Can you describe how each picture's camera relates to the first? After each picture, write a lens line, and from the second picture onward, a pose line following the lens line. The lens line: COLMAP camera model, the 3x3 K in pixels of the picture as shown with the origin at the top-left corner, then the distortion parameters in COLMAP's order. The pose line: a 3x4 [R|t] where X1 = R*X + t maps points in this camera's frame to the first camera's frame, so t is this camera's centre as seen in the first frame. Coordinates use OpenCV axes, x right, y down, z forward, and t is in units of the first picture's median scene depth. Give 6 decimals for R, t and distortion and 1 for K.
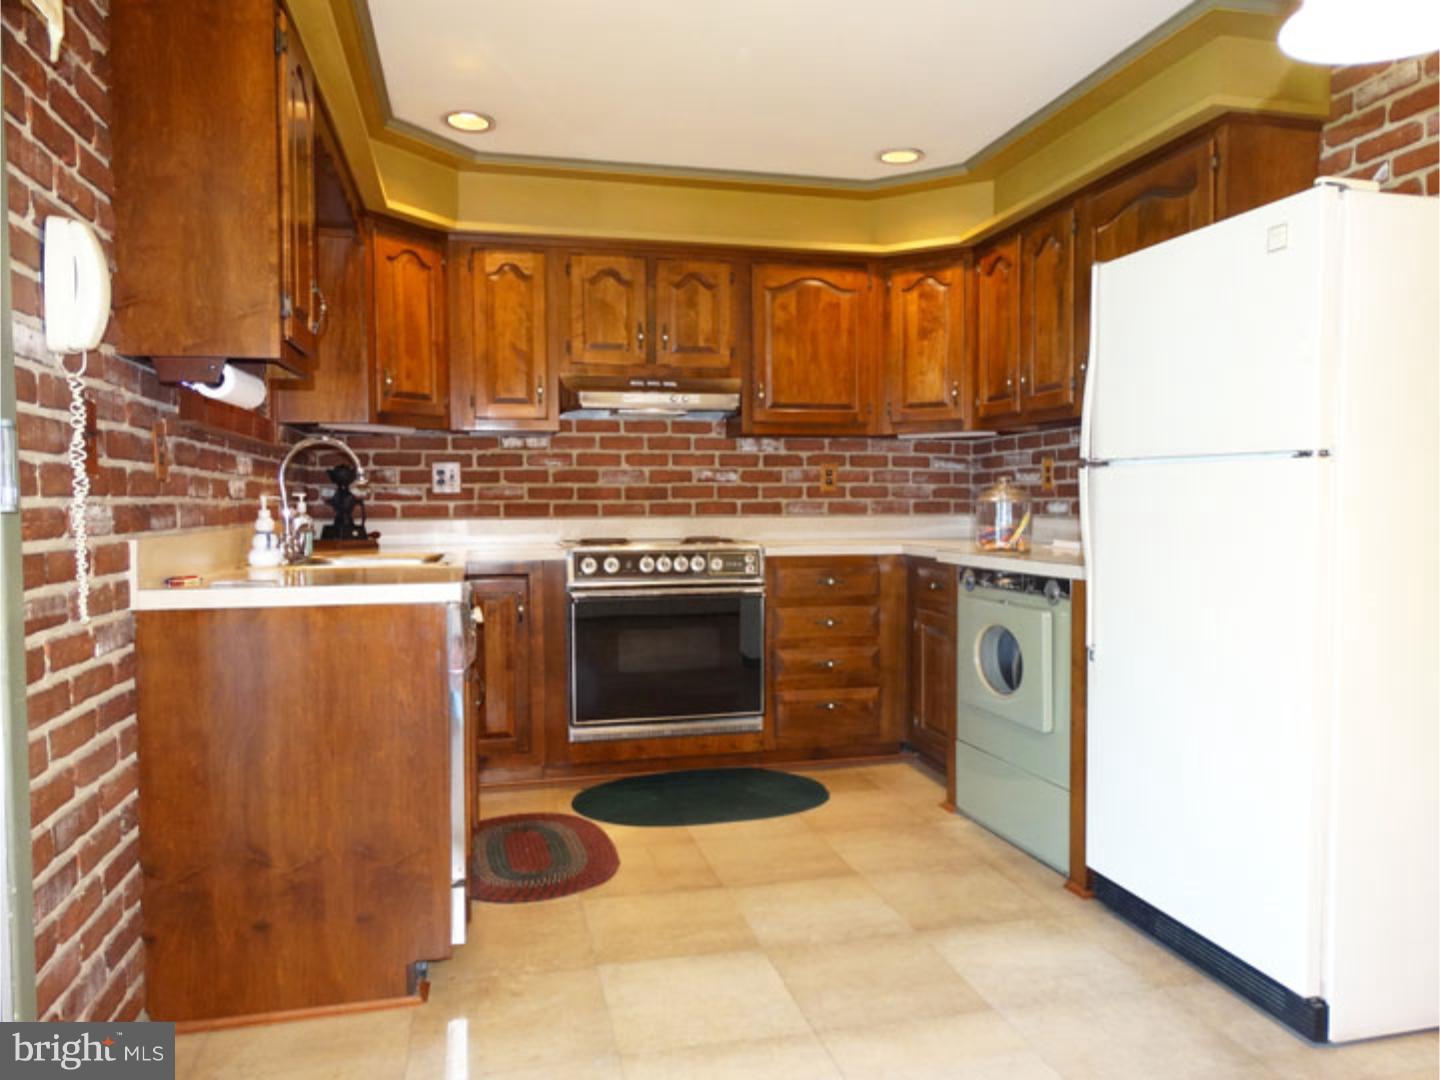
lens RADIAL K [[1023.2, 0, 737.1], [0, 1023.2, 611.7], [0, 0, 1]] dist [-0.010920, 0.002409]
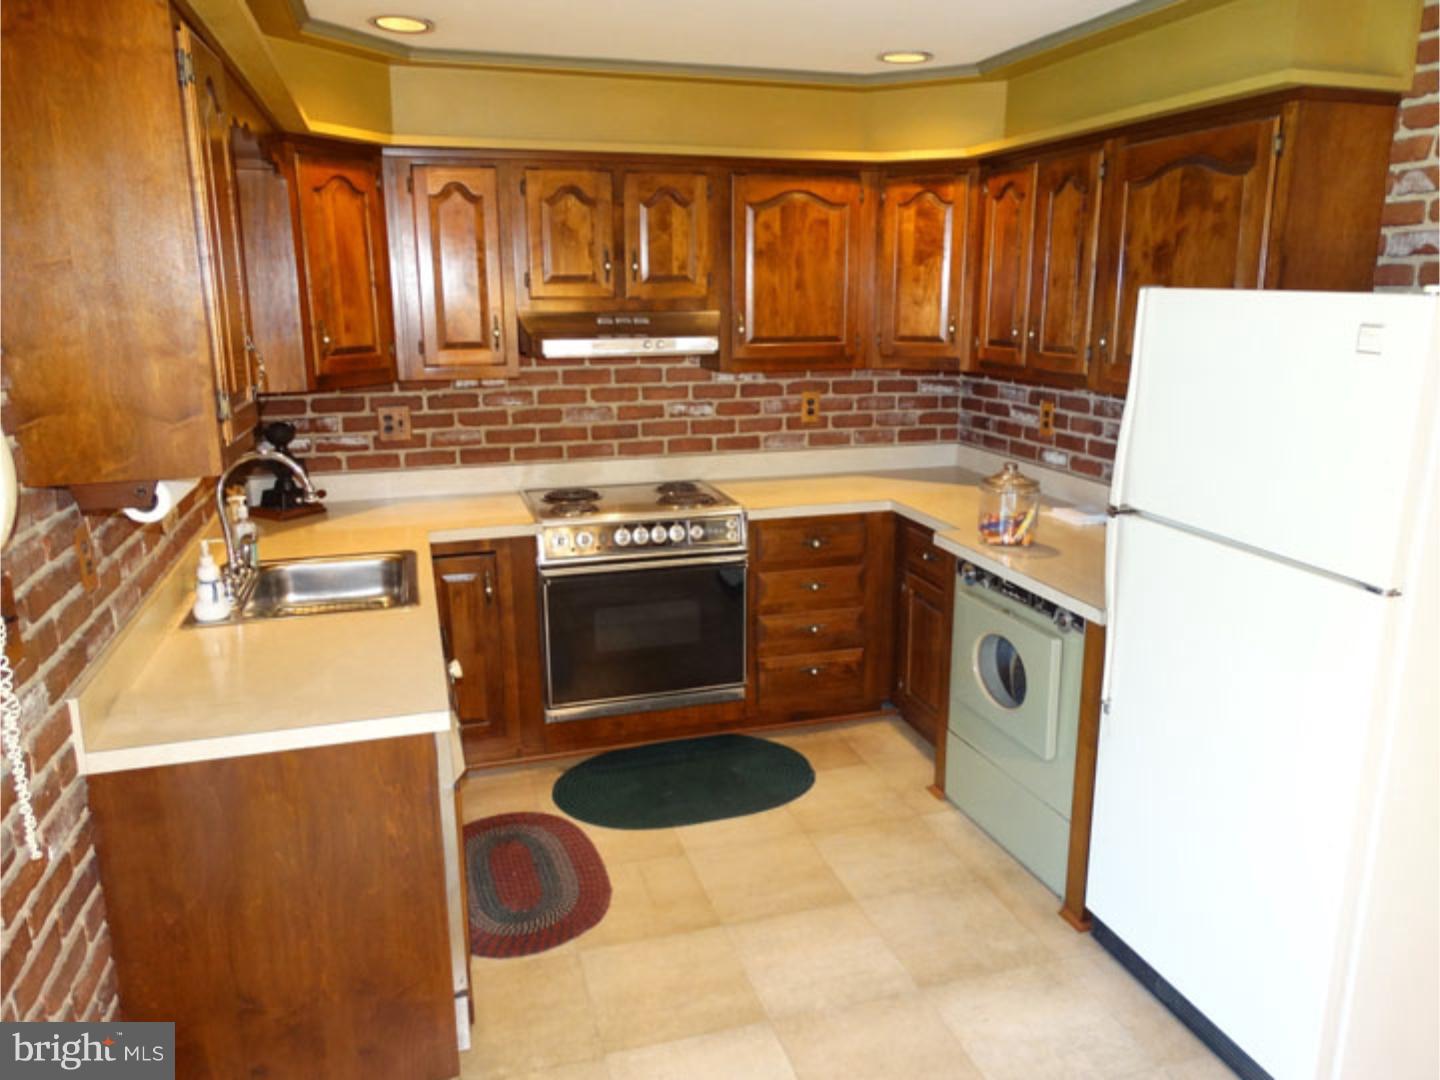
lens RADIAL K [[1023.2, 0, 722.5], [0, 1023.2, 535.6], [0, 0, 1]] dist [-0.010920, 0.002409]
pose [[0.998314, -0.008365, 0.057442, -0.051401], [-0.003002, 0.980798, 0.195001, -0.229692], [-0.057971, -0.194844, 0.979120, 0.084354]]
